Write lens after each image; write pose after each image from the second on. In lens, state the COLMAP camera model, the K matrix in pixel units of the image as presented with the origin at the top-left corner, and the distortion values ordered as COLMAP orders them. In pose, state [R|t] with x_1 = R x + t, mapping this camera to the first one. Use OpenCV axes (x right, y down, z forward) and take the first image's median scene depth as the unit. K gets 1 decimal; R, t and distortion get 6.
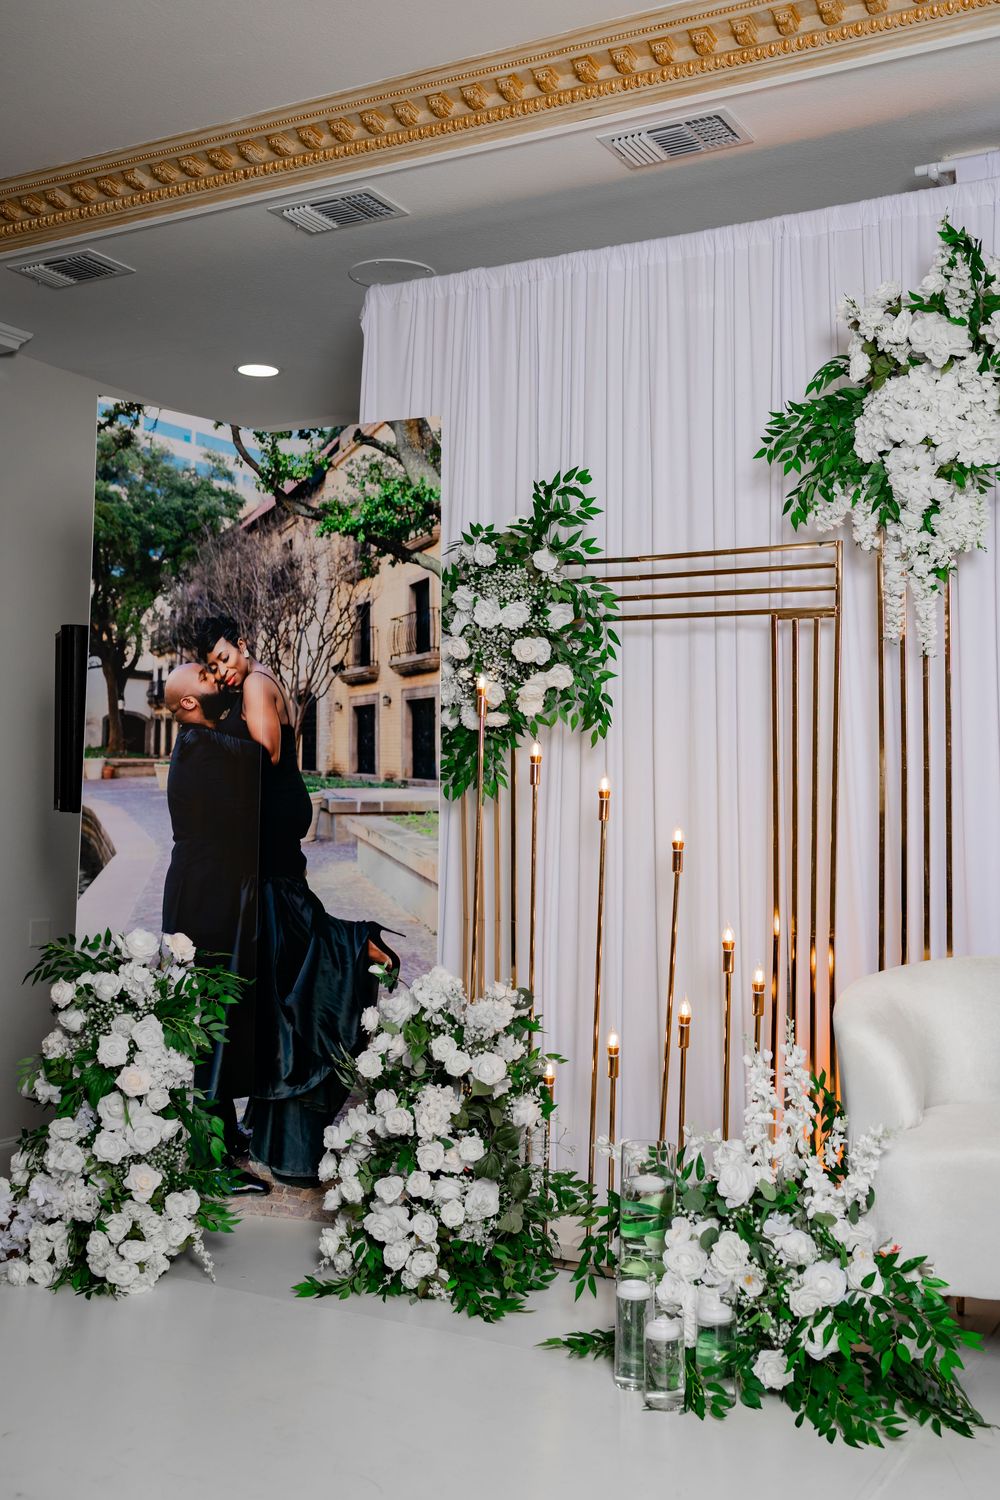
lens RADIAL K [[1548.5, 0, 500.0], [0, 1548.5, 750.0], [0, 0, 1]] dist [-0.032351, 0.031059]
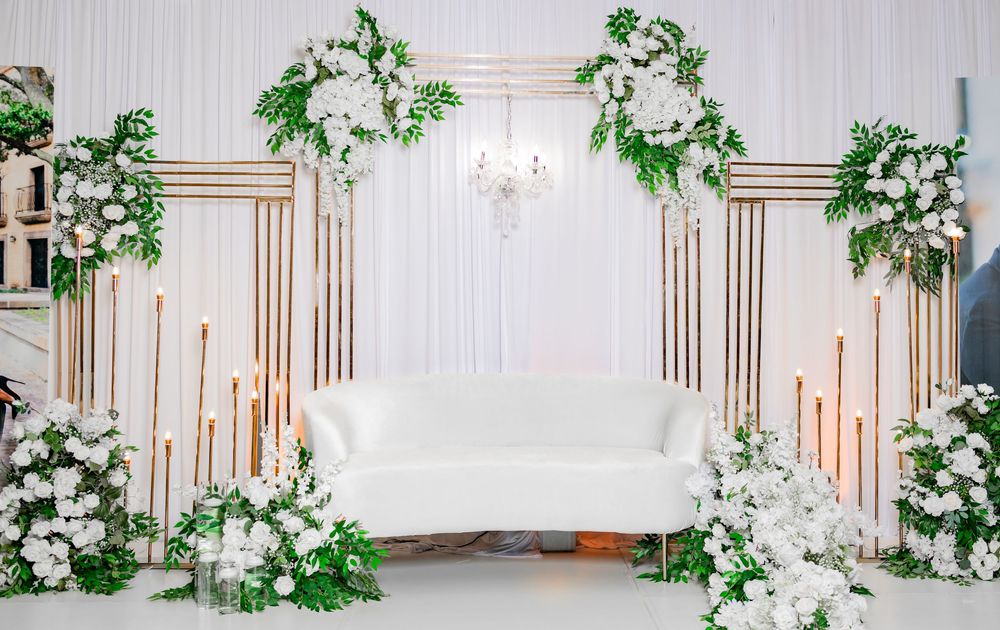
lens RADIAL K [[1312.0, 0, 500.5], [0, 1312.0, 267.9], [0, 0, 1]] dist [-0.016791, 0.017571]
pose [[0.862283, 0.010541, 0.506316, -0.362878], [-0.014694, 0.999883, 0.004208, -0.016595], [-0.506213, -0.011069, 0.862338, -0.489294]]
